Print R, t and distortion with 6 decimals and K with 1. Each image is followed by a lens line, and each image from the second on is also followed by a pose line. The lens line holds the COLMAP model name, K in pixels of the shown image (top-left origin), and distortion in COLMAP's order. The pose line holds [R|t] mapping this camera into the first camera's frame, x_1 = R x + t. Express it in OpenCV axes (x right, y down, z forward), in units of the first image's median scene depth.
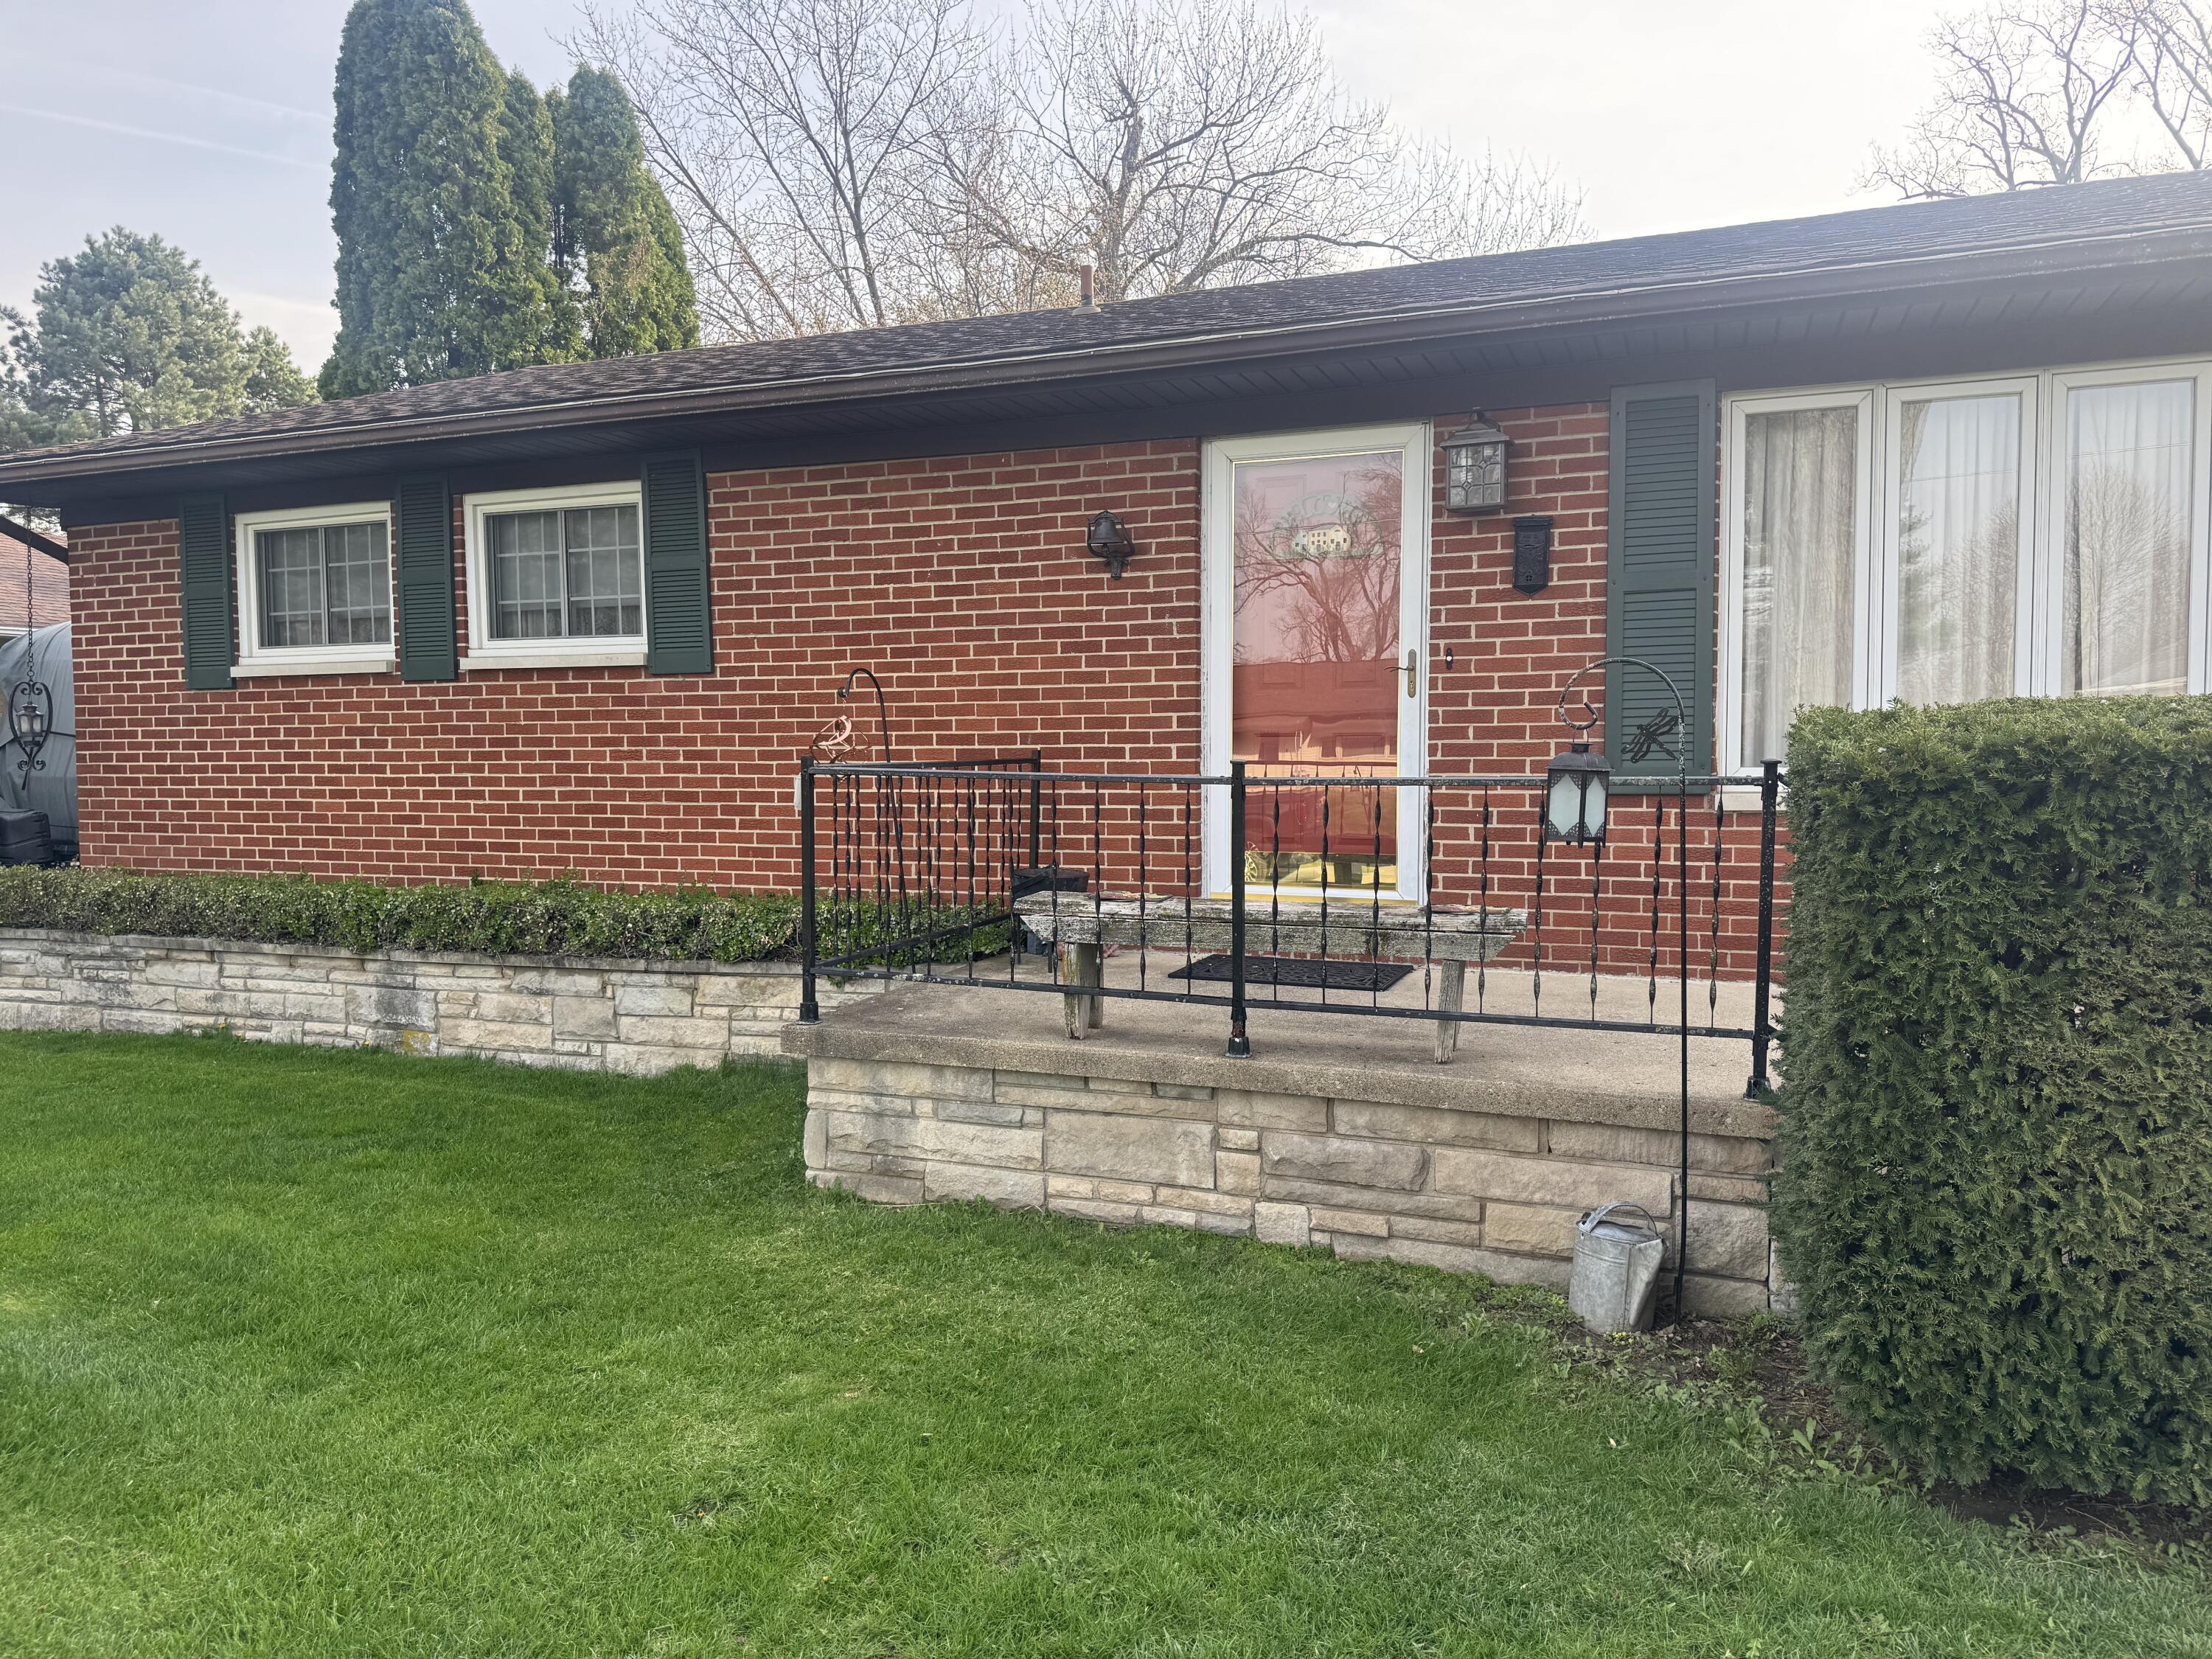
lens RADIAL K [[1527.0, 0, 1122.4], [0, 1527.0, 832.6], [0, 0, 1]] dist [0.027996, -0.026523]
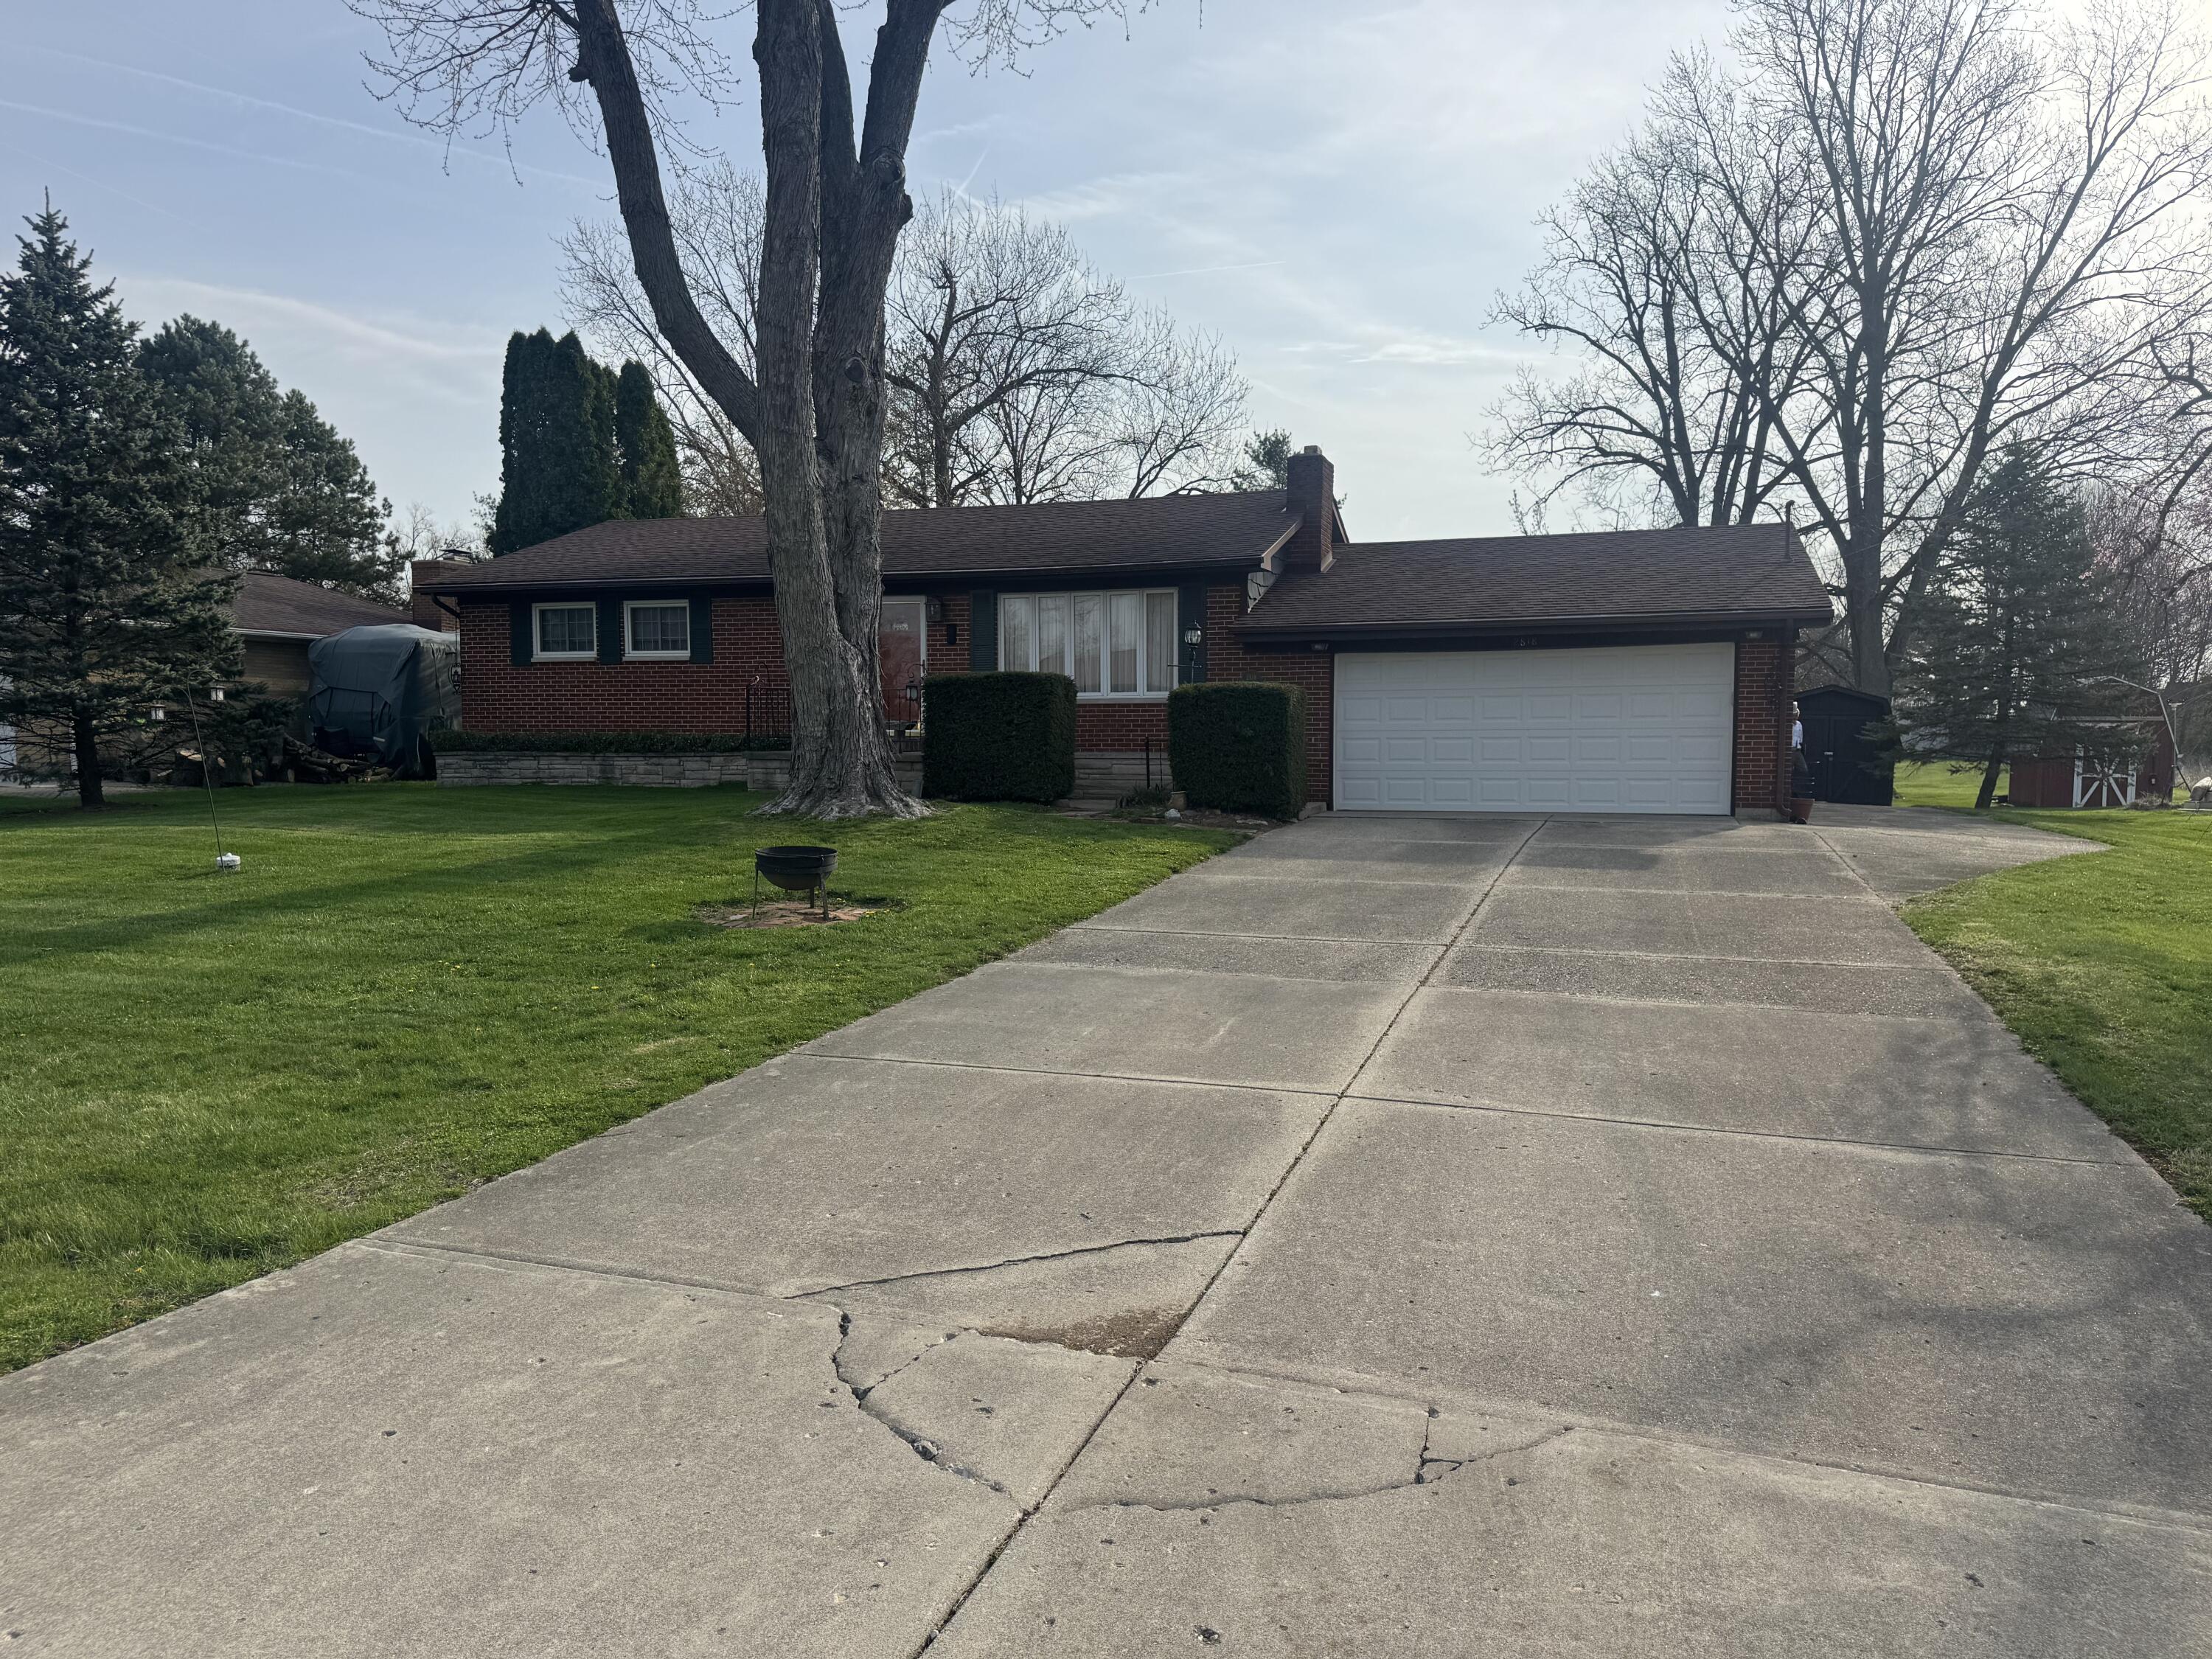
lens RADIAL K [[1527.0, 0, 1149.3], [0, 1527.0, 832.3], [0, 0, 1]] dist [0.027996, -0.026523]
pose [[0.996887, 0.003414, 0.078766, 0.358919], [-0.003798, 0.999982, 0.004724, 0.214288], [-0.078749, -0.005008, 0.996882, -2.101761]]
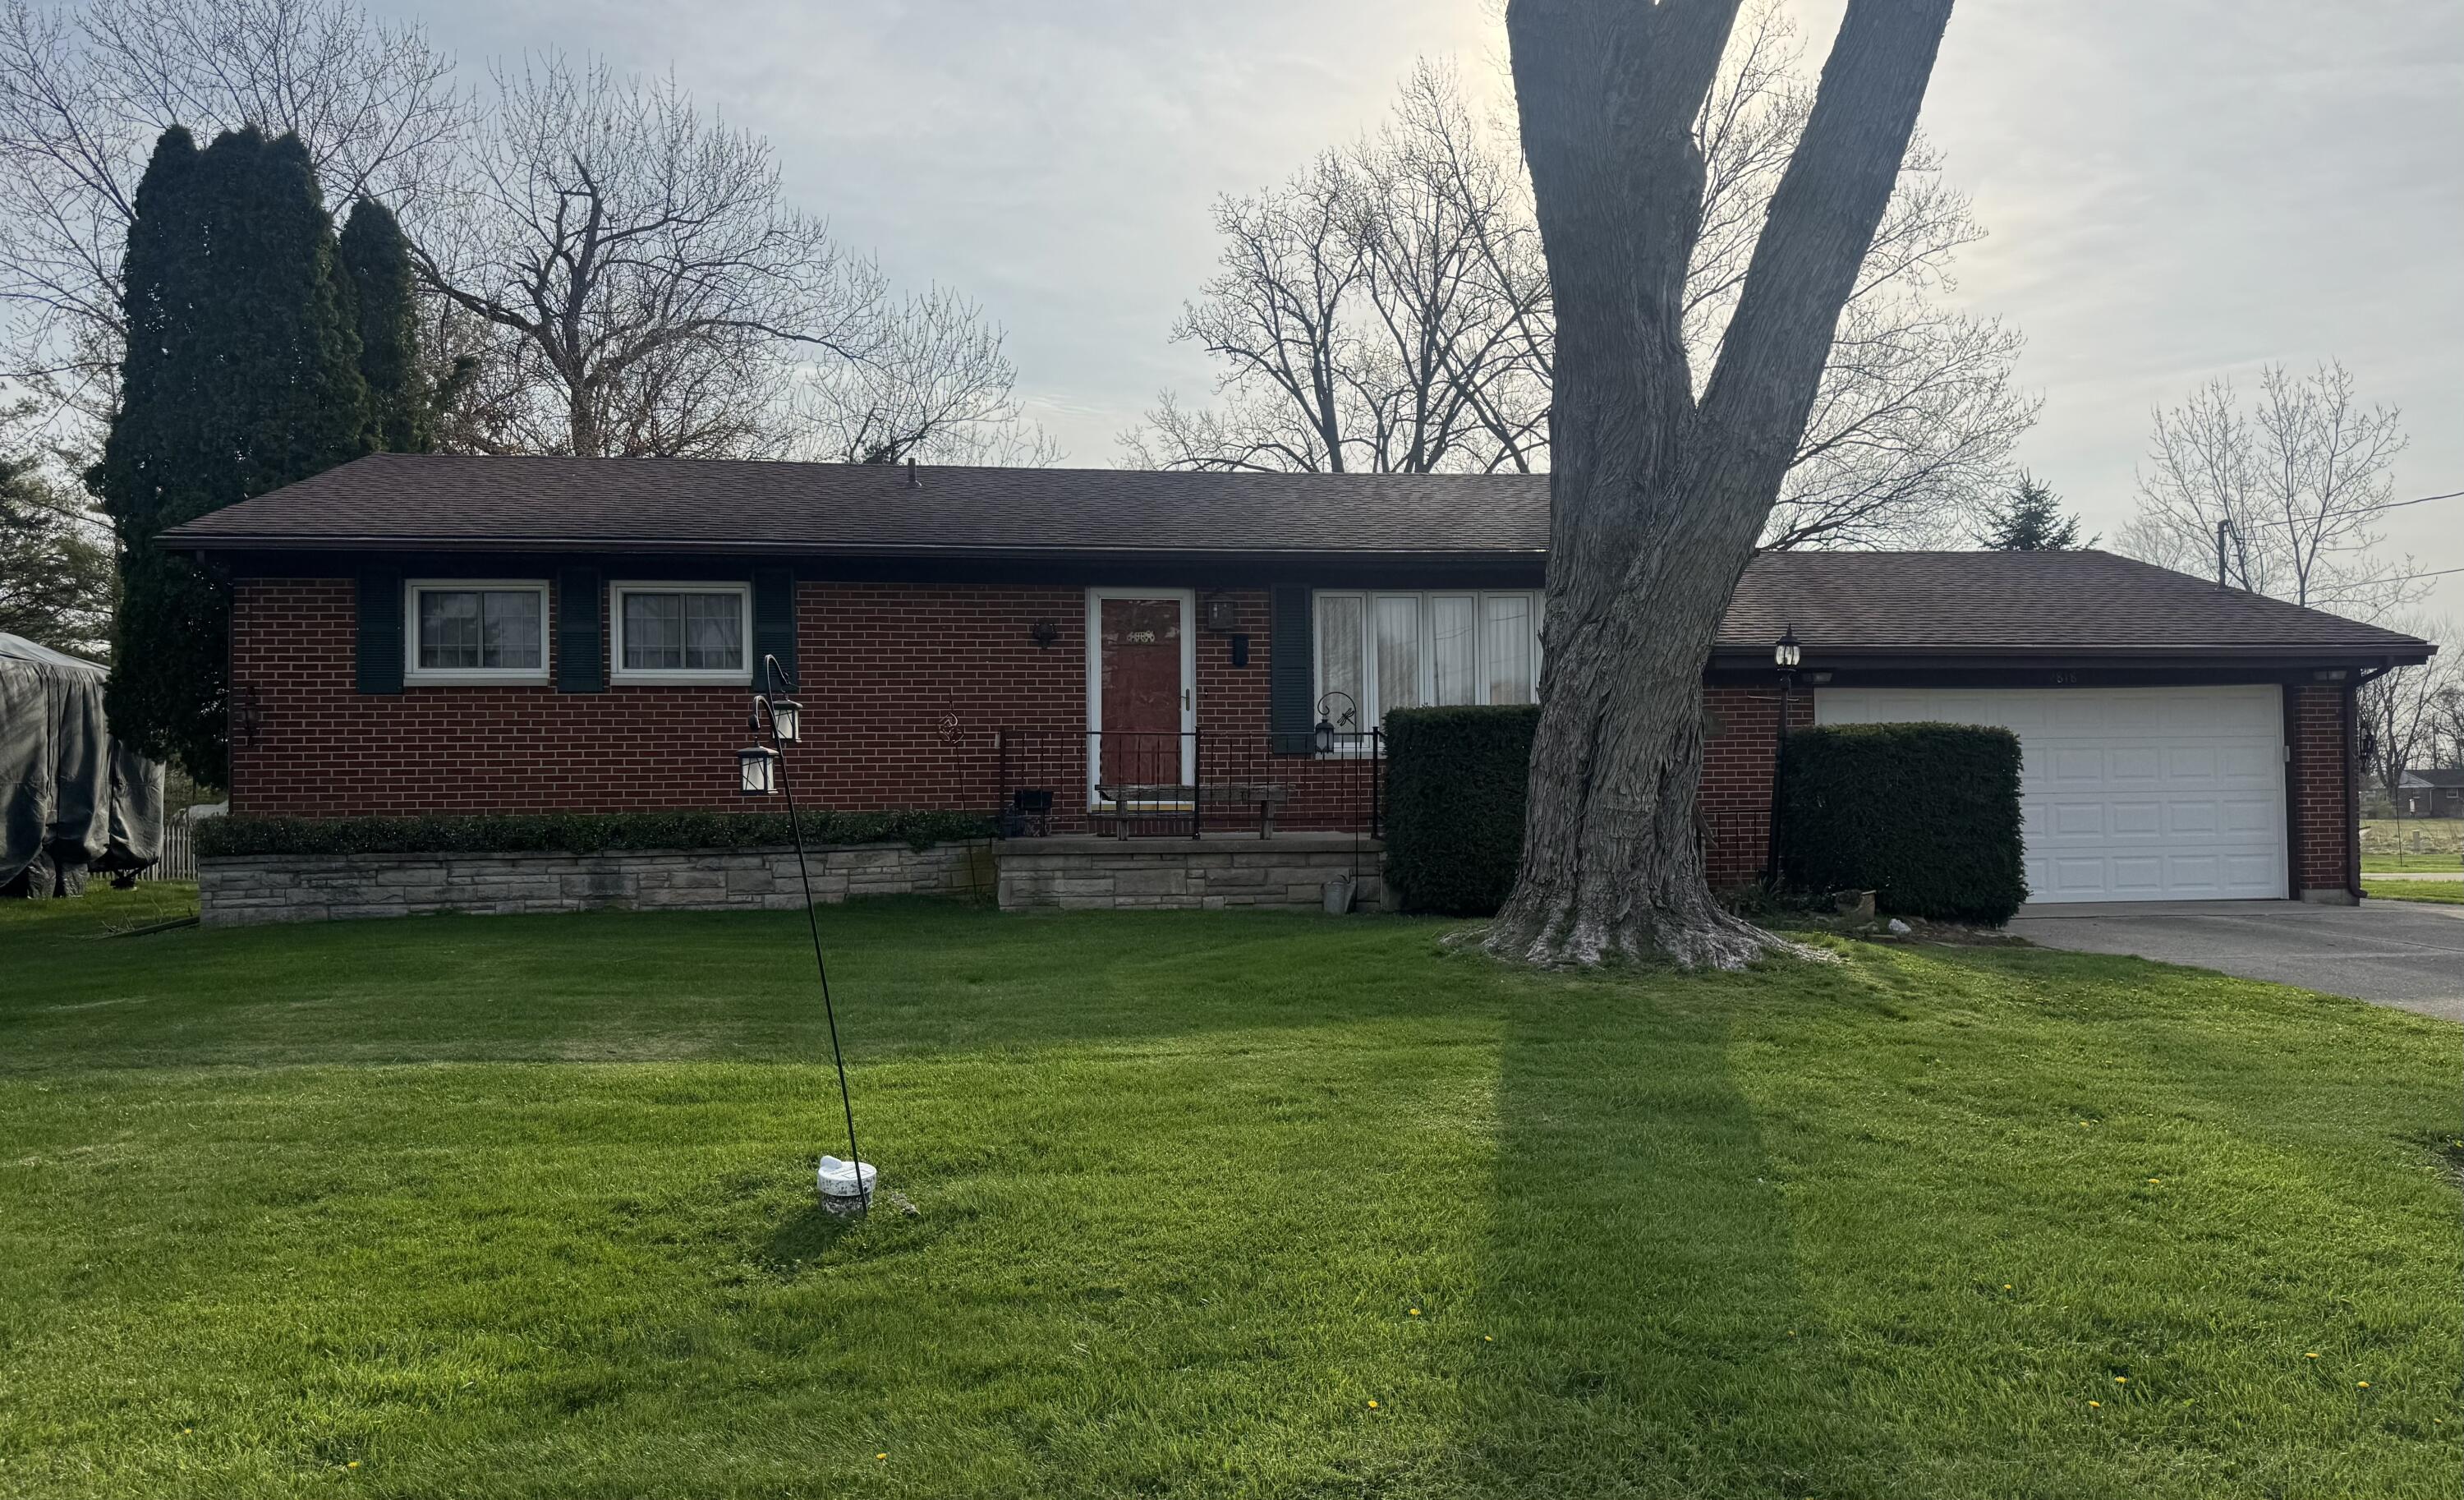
lens RADIAL K [[1717.3, 0, 1261.0], [0, 1717.3, 744.5], [0, 0, 1]] dist [0.007832, -0.006674]
pose [[0.865210, 0.015078, 0.501183, -0.790428], [0.034340, 0.995419, -0.089230, 0.151581], [-0.500233, 0.094413, 0.860728, -0.967707]]
